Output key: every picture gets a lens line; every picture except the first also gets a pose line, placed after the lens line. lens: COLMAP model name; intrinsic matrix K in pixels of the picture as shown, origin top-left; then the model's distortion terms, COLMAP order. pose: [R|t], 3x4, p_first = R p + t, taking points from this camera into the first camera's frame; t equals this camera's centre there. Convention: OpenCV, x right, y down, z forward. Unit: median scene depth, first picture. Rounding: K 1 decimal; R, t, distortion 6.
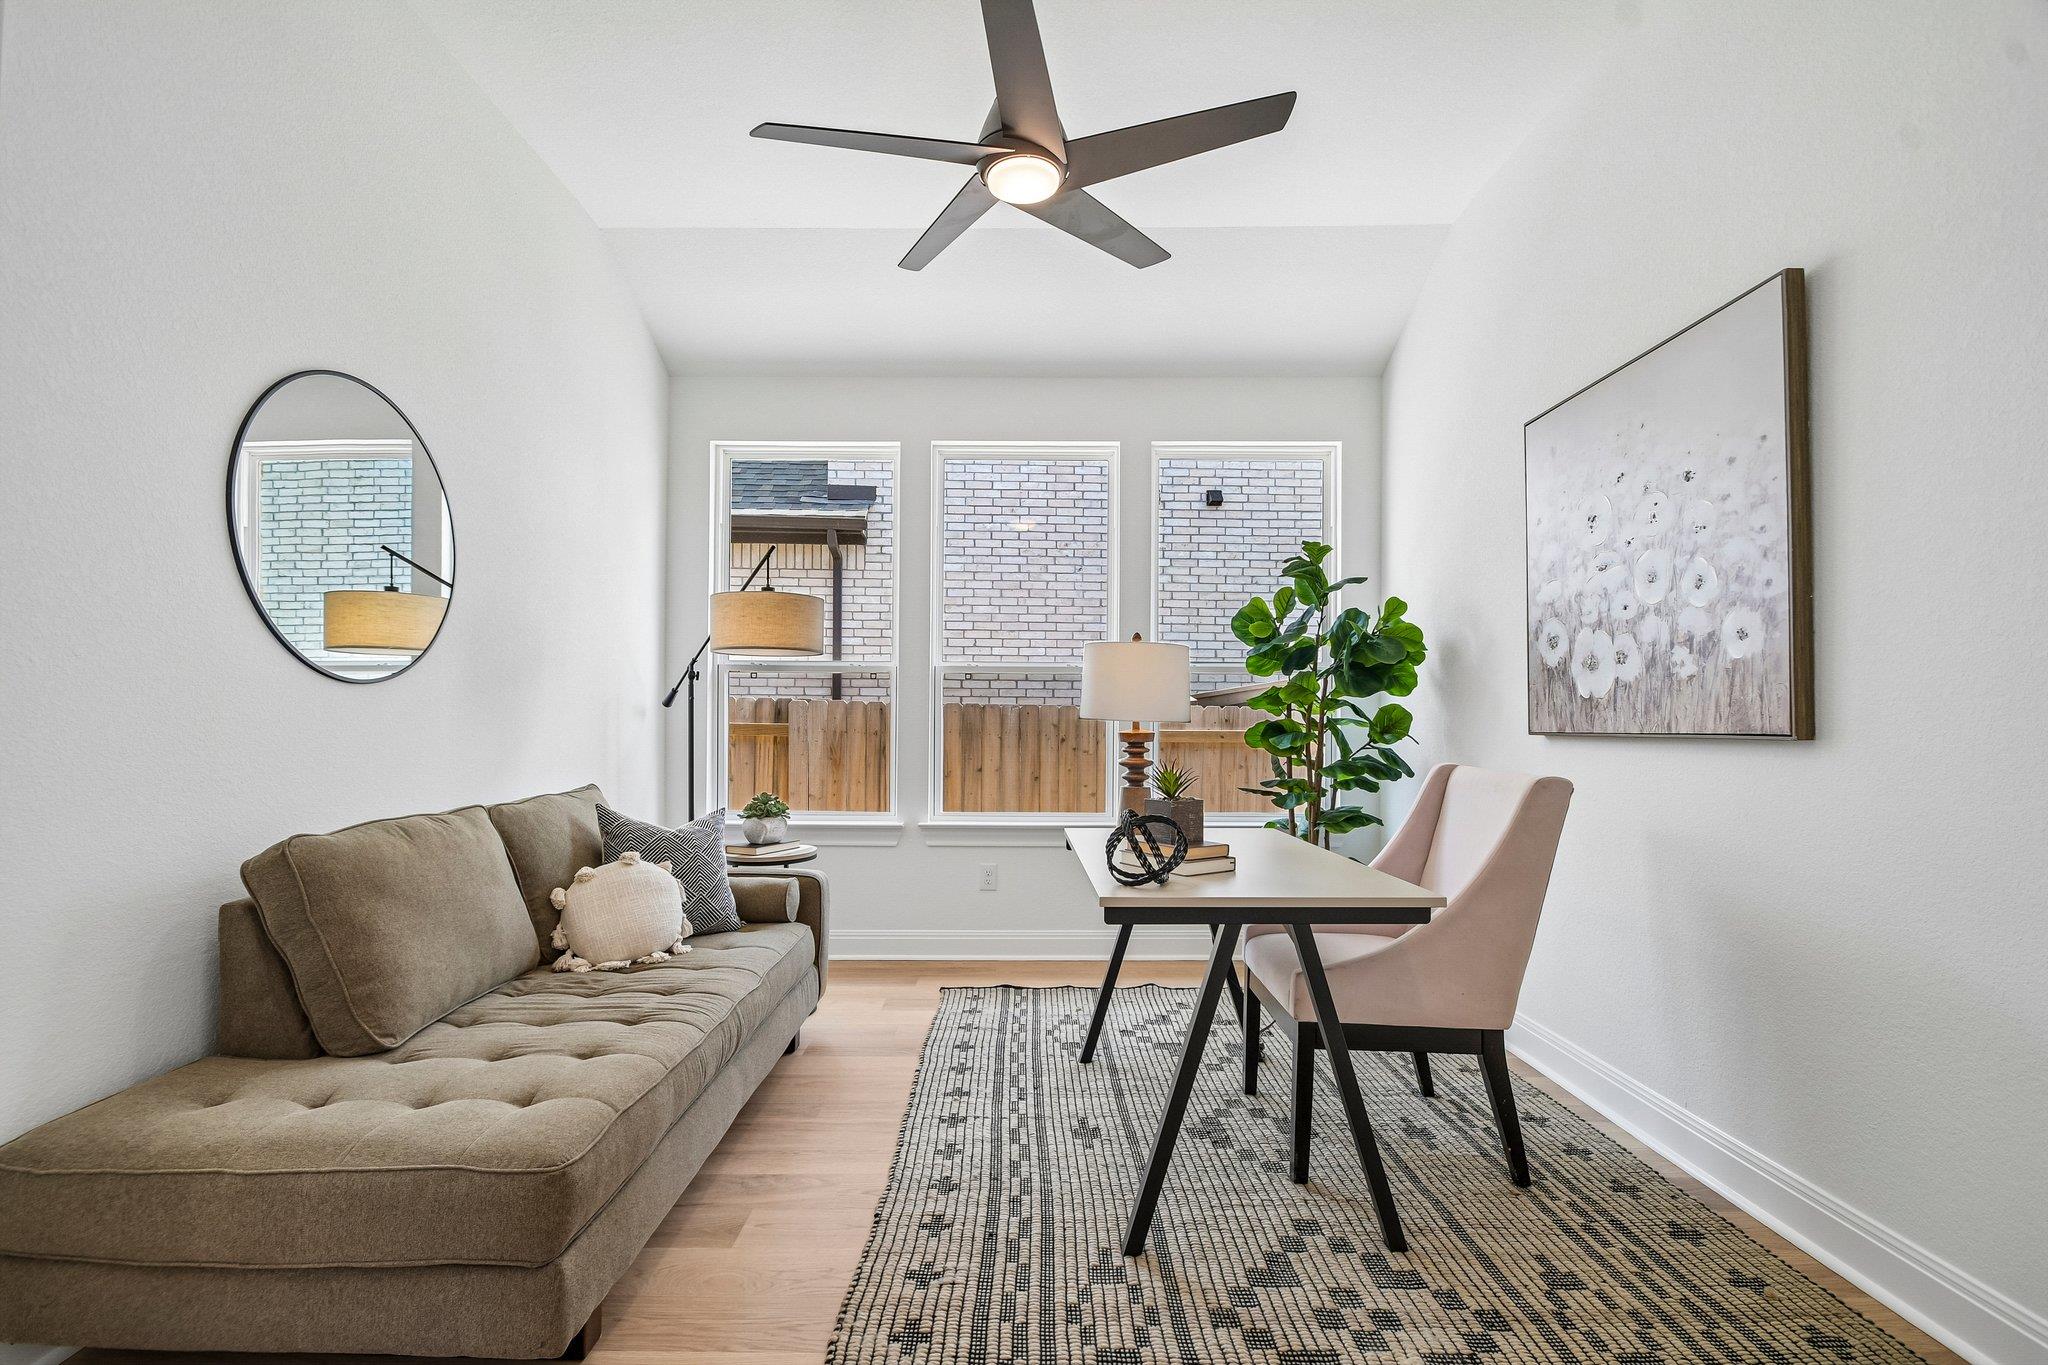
lens RADIAL K [[903.4, 0, 1021.3], [0, 903.4, 691.3], [0, 0, 1]] dist [0.005490, -0.009966]
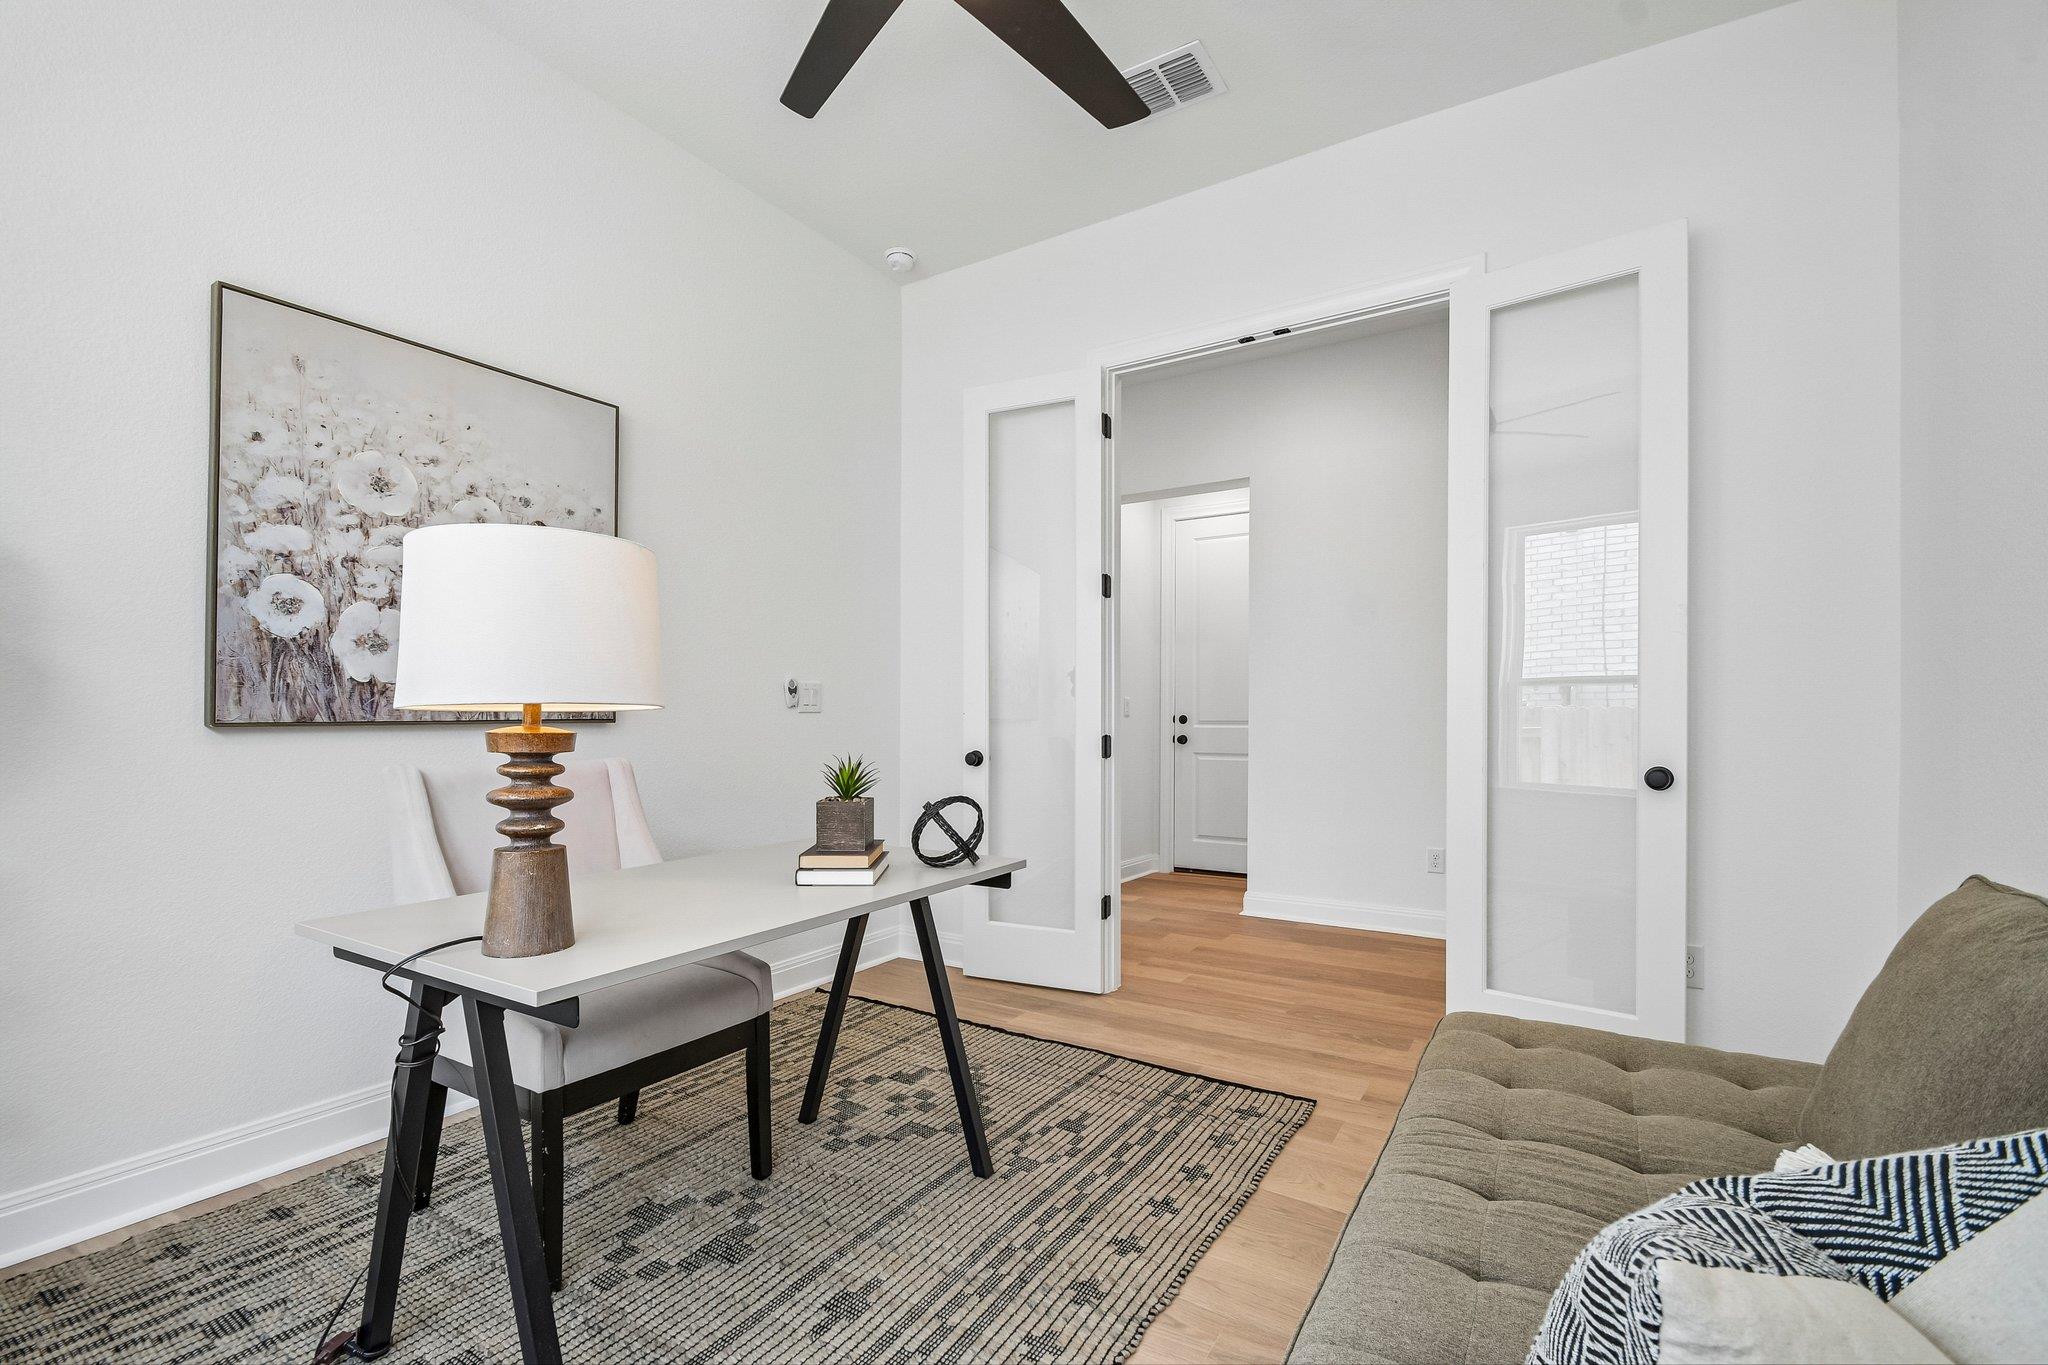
lens RADIAL K [[903.4, 0, 1015.4], [0, 903.4, 700.6], [0, 0, 1]] dist [0.005490, -0.009966]
pose [[-0.848815, 0.001524, 0.528687, -0.360529], [-0.022871, 0.998954, -0.039601, 0.044701], [-0.528194, -0.045705, -0.847893, 1.373447]]
